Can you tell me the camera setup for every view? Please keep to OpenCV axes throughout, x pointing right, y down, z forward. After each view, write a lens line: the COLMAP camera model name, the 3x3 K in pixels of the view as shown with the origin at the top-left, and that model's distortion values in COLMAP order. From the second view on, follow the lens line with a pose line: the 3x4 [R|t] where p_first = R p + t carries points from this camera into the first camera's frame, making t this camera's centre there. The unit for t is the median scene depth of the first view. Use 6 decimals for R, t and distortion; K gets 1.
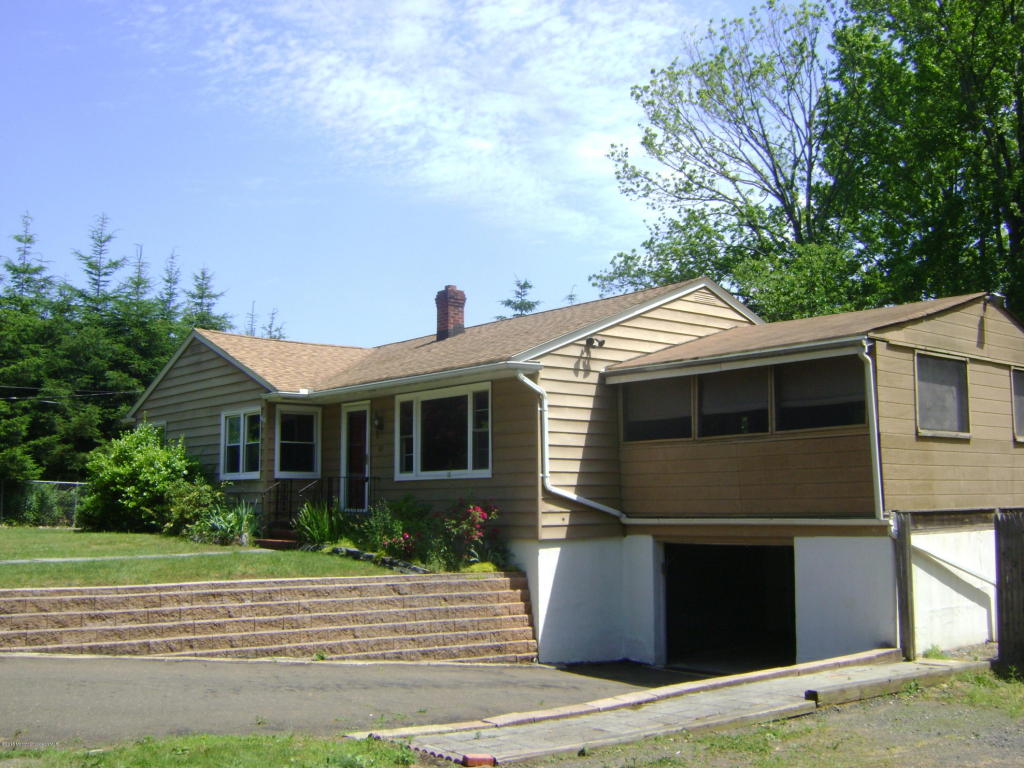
lens RADIAL K [[1096.5, 0, 515.7], [0, 1096.5, 361.6], [0, 0, 1]] dist [-0.164536, 0.160293]
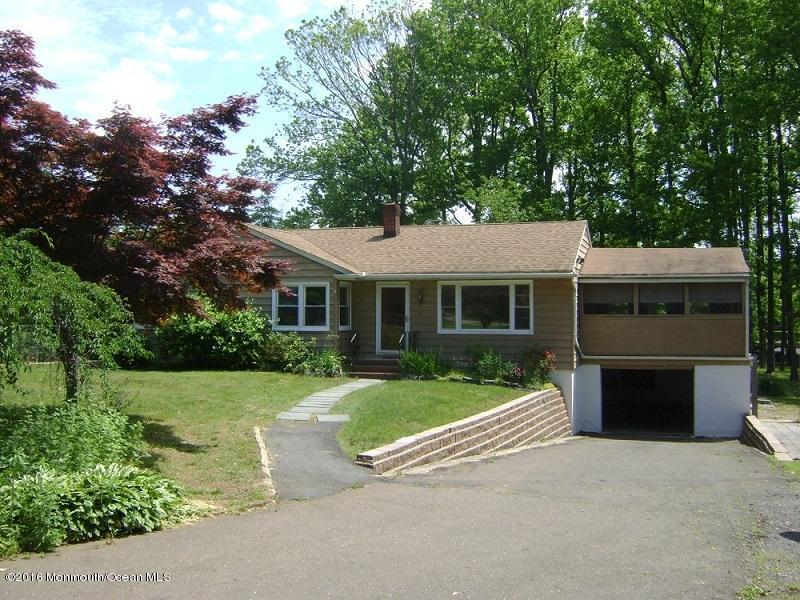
lens RADIAL K [[856.7, 0, 402.9], [0, 856.7, 282.5], [0, 0, 1]] dist [-0.164536, 0.160293]
pose [[0.825740, 0.023877, 0.563546, -0.948166], [-0.079324, 0.994090, 0.074111, -0.060918], [-0.558445, -0.105899, 0.822754, -0.006262]]
